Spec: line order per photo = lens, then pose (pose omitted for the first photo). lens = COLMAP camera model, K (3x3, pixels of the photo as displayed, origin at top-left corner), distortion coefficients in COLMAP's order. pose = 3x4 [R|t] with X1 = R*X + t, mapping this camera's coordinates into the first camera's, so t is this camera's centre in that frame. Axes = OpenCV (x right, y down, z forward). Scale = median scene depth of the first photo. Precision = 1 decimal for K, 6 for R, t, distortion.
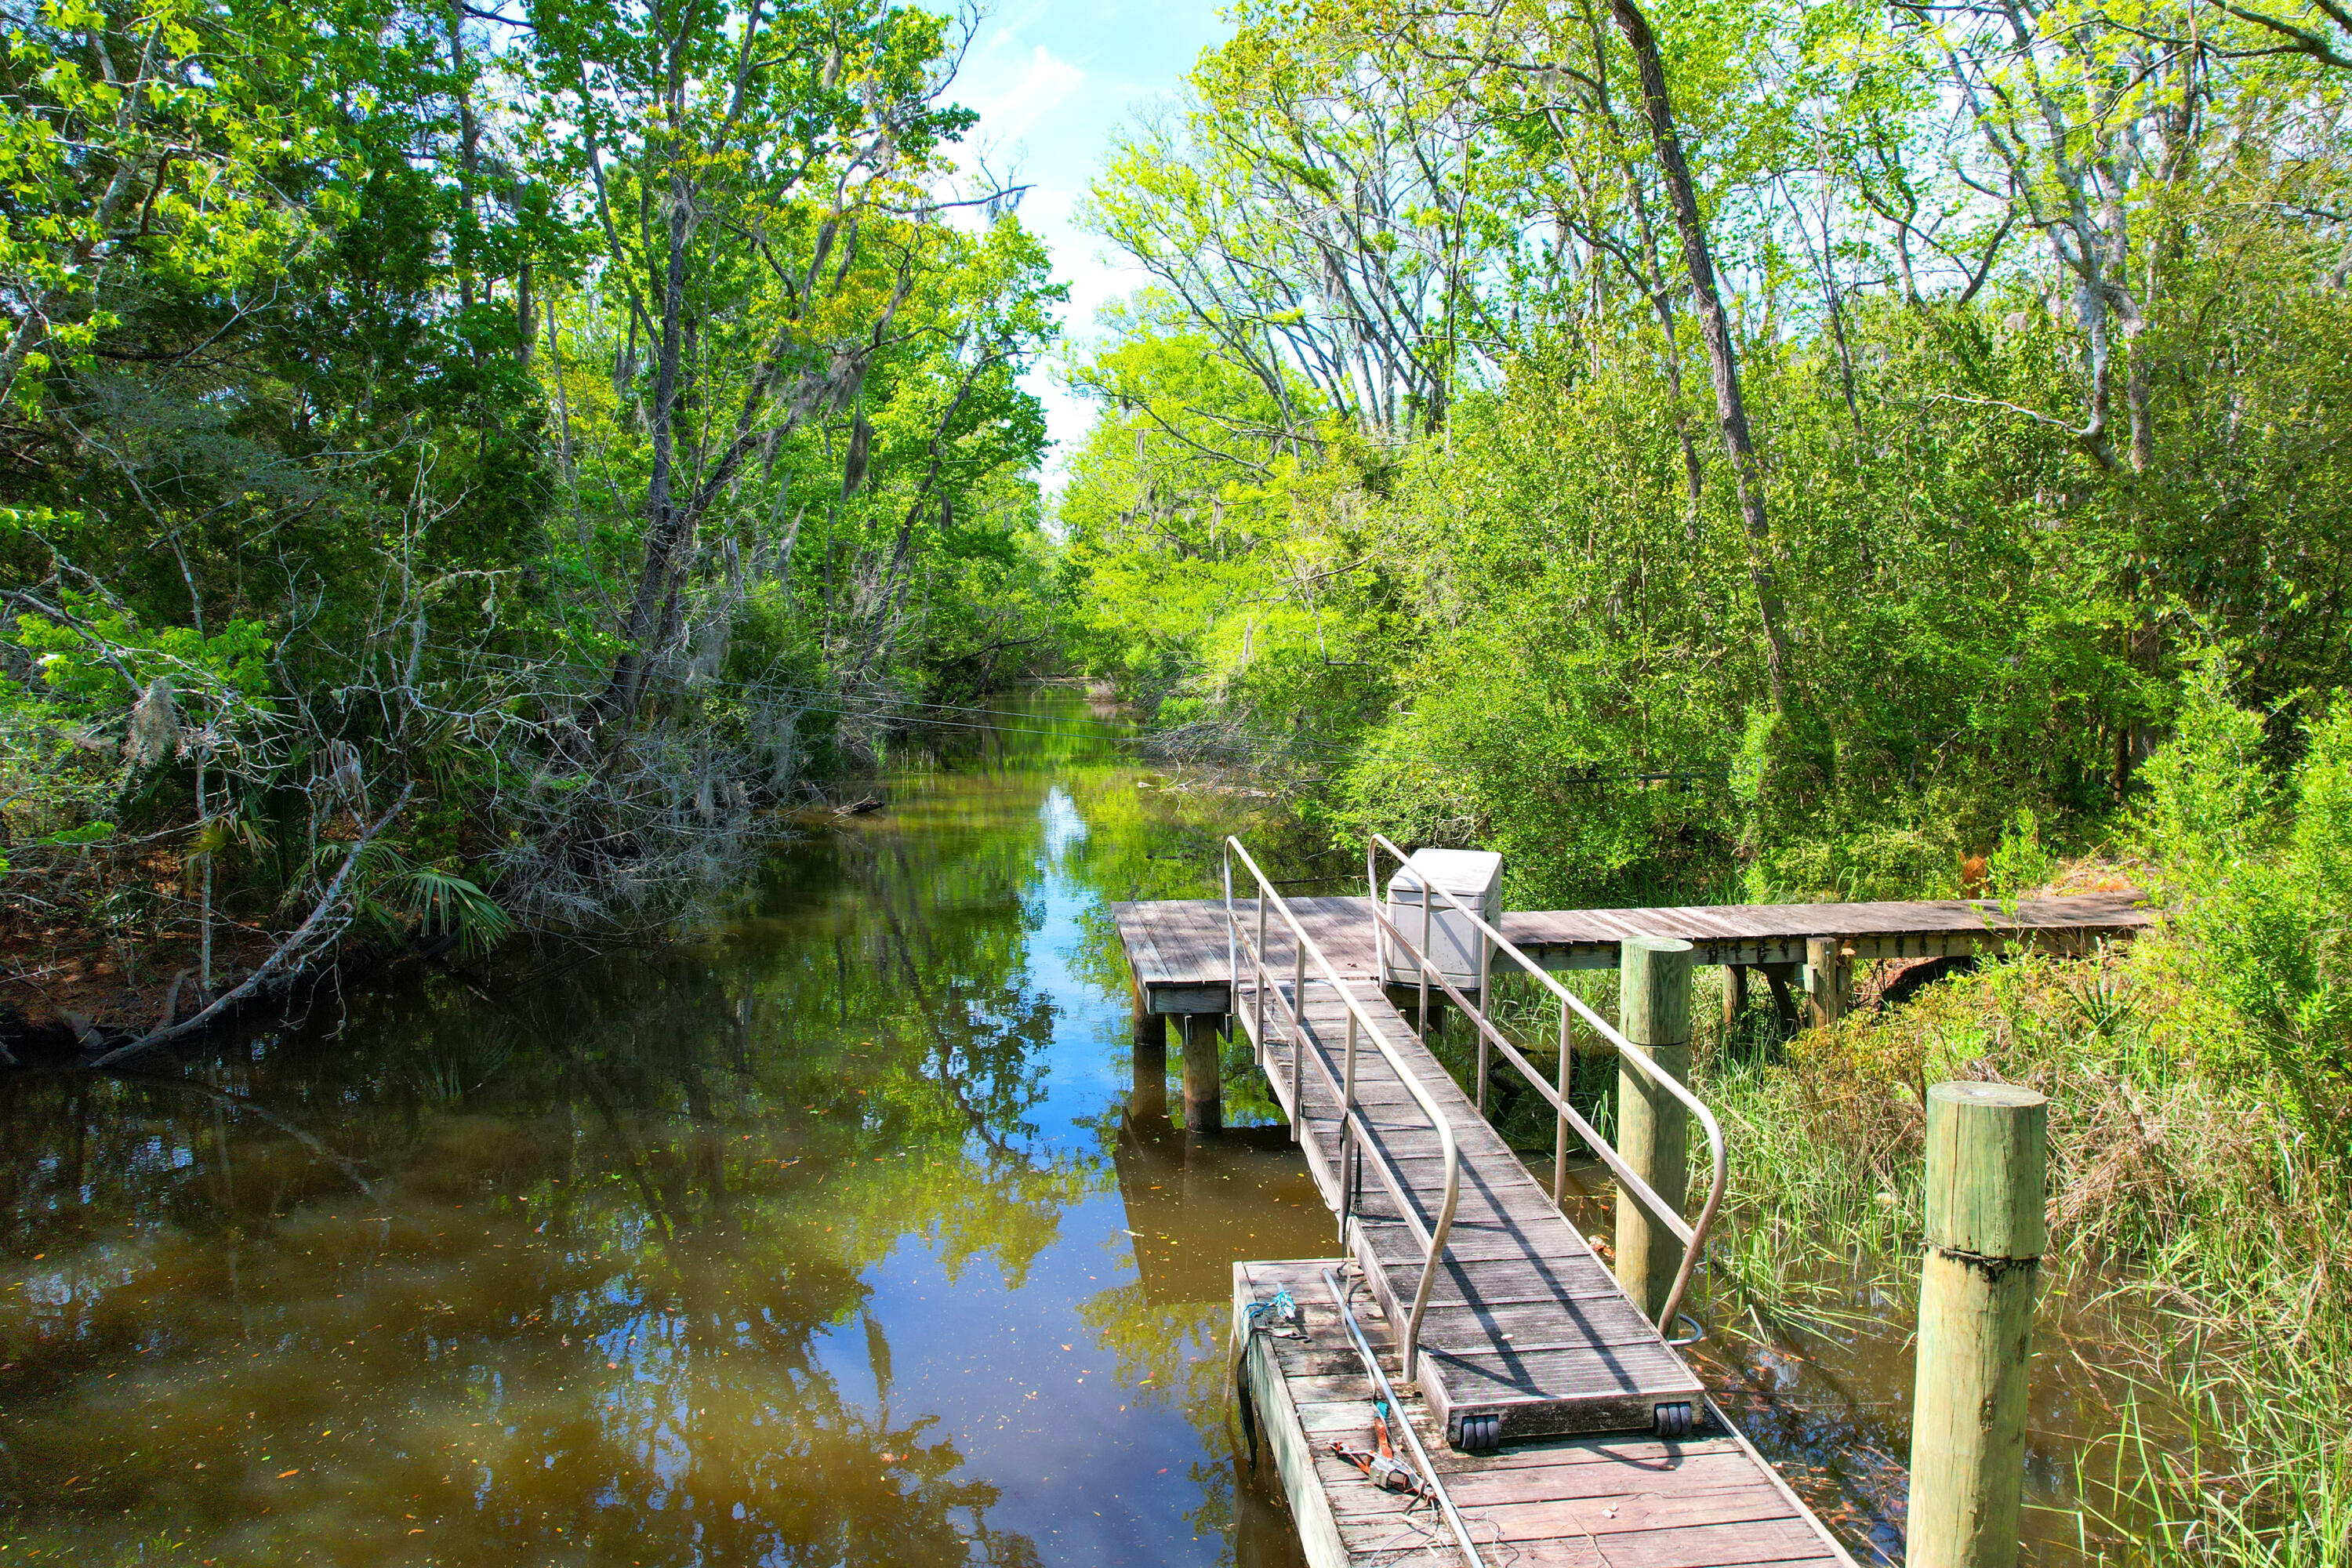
lens RADIAL K [[1485.1, 0, 1176.0], [0, 1485.1, 784.0], [0, 0, 1]] dist [-0.060184, 0.058210]
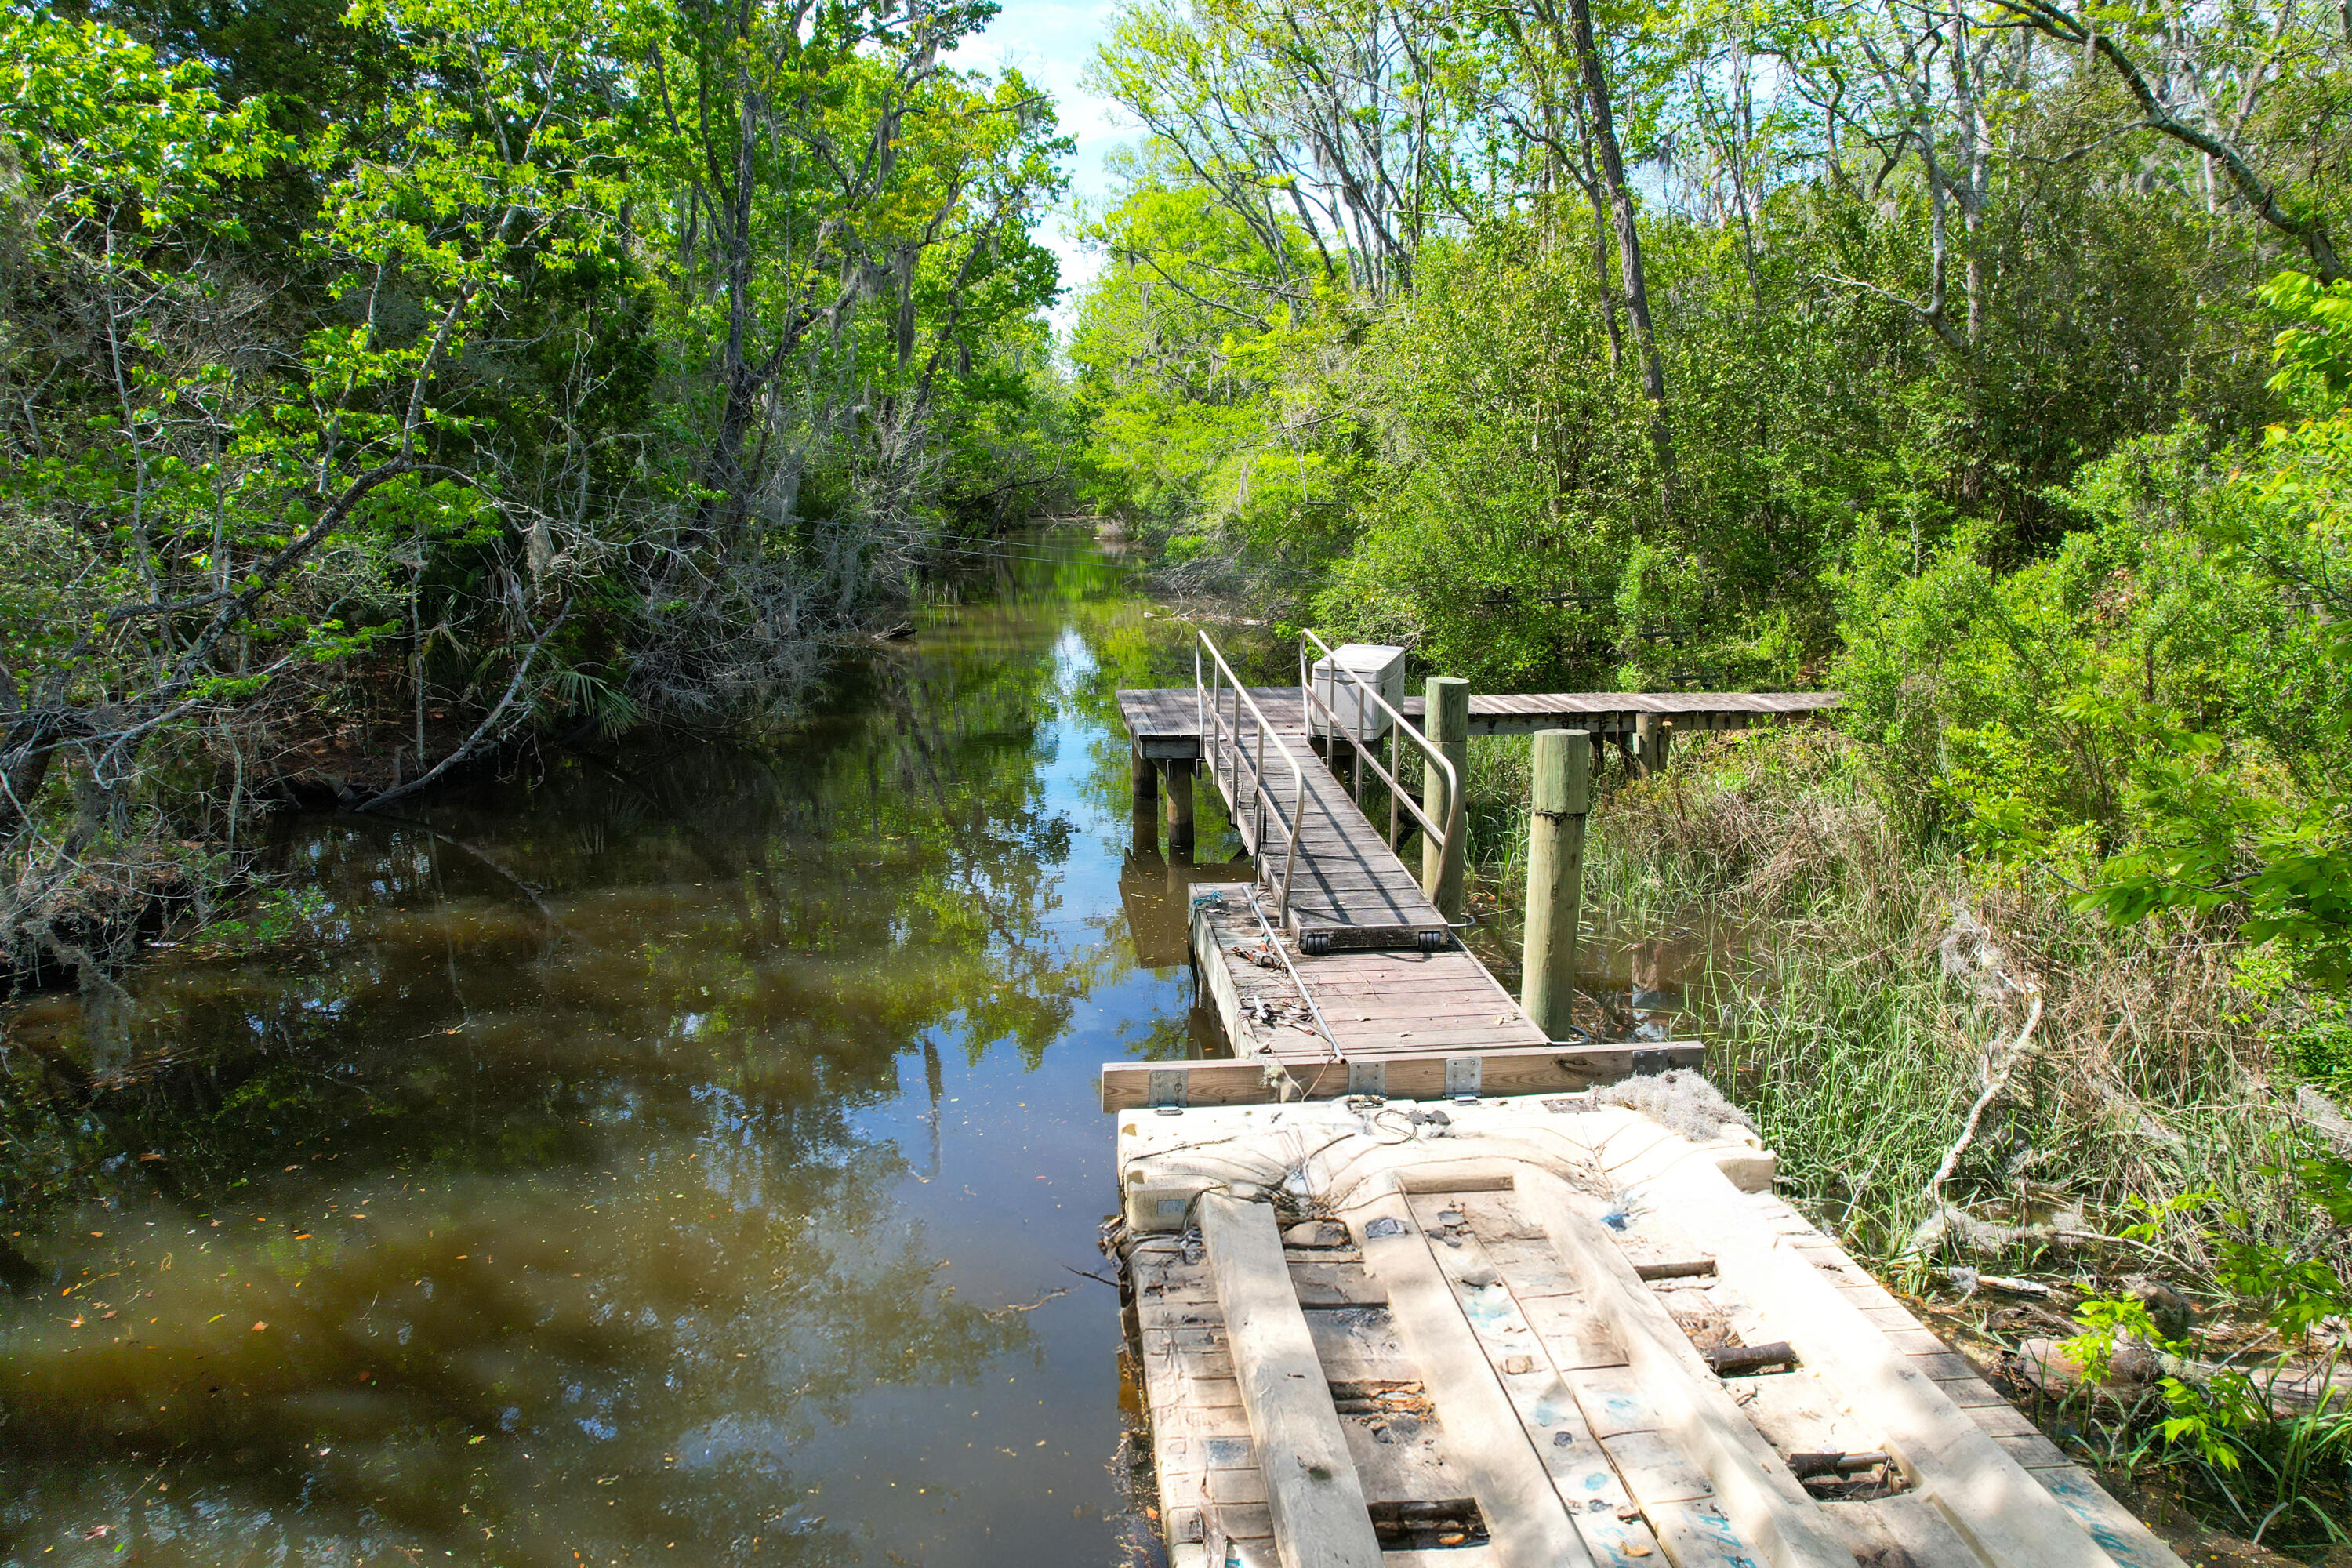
lens RADIAL K [[1488.5, 0, 1181.0], [0, 1488.5, 784.2], [0, 0, 1]] dist [-0.070892, 0.058521]
pose [[0.999989, 0.001707, -0.004476, 0.010551], [-0.001221, 0.994331, 0.106322, 0.012495], [0.004632, -0.106315, 0.994322, -0.162114]]
